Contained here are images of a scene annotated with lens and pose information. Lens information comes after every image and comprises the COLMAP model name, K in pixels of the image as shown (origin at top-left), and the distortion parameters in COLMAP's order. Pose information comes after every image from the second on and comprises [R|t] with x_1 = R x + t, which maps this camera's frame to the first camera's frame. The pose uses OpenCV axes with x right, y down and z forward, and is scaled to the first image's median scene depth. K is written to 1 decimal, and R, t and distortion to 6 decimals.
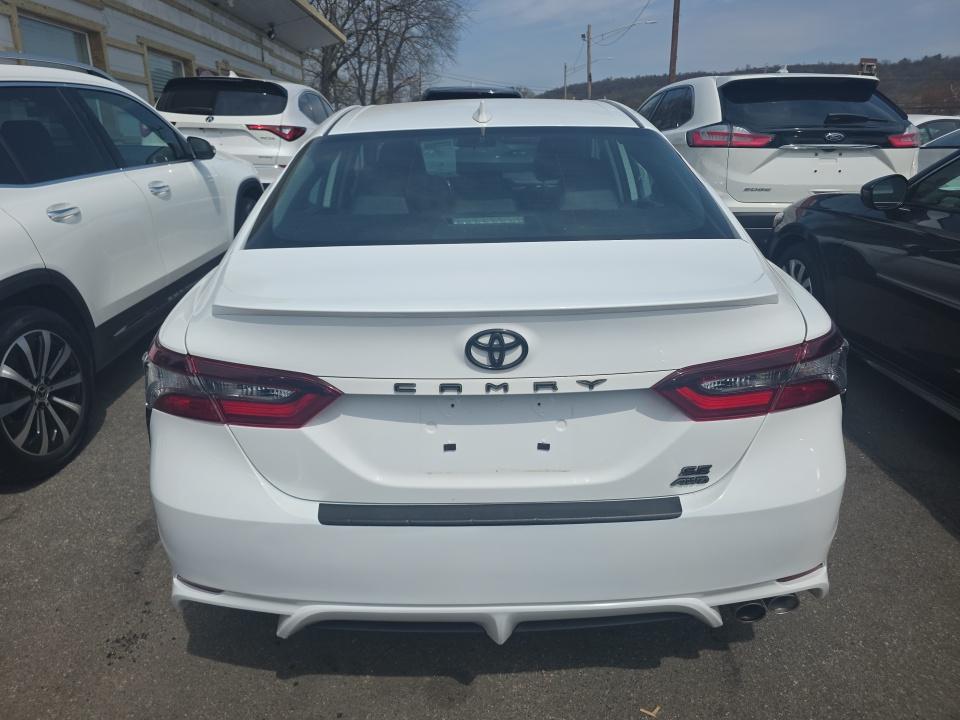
lens RADIAL K [[636.4, 0, 481.4], [0, 636.4, 338.5], [0, 0, 1]] dist [0.059408, -0.063929]
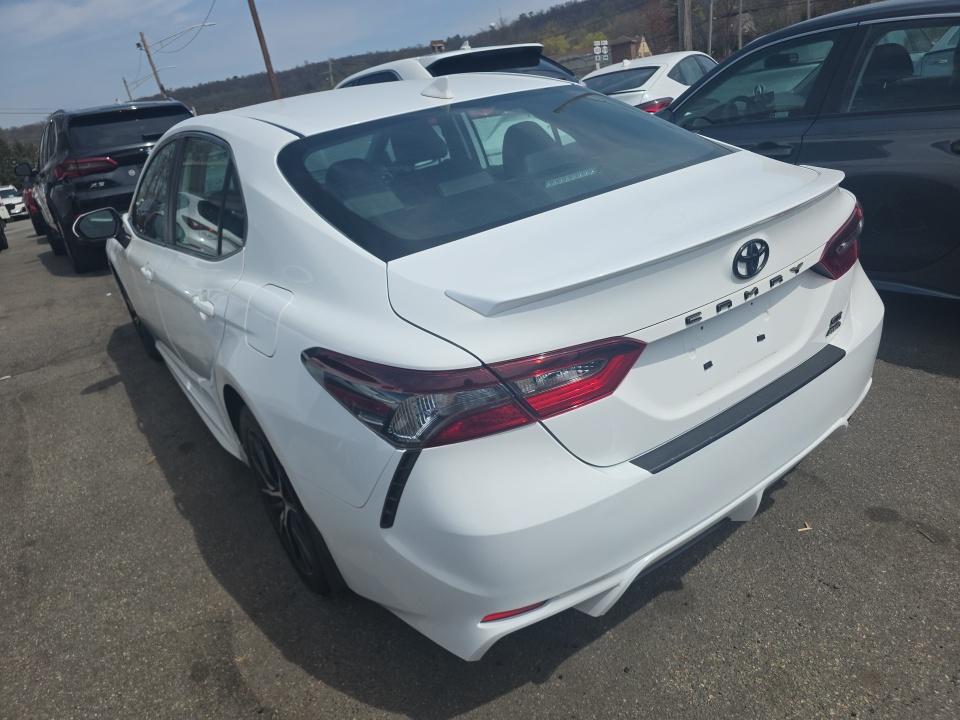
lens RADIAL K [[630.4, 0, 480.0], [0, 630.4, 360.0], [0, 0, 1]] dist [0.085400, -0.080696]
pose [[0.817051, -0.328297, 0.473971, -0.704625], [0.315094, 0.942690, 0.109783, -0.065365], [-0.482849, 0.059647, 0.873670, 0.182086]]
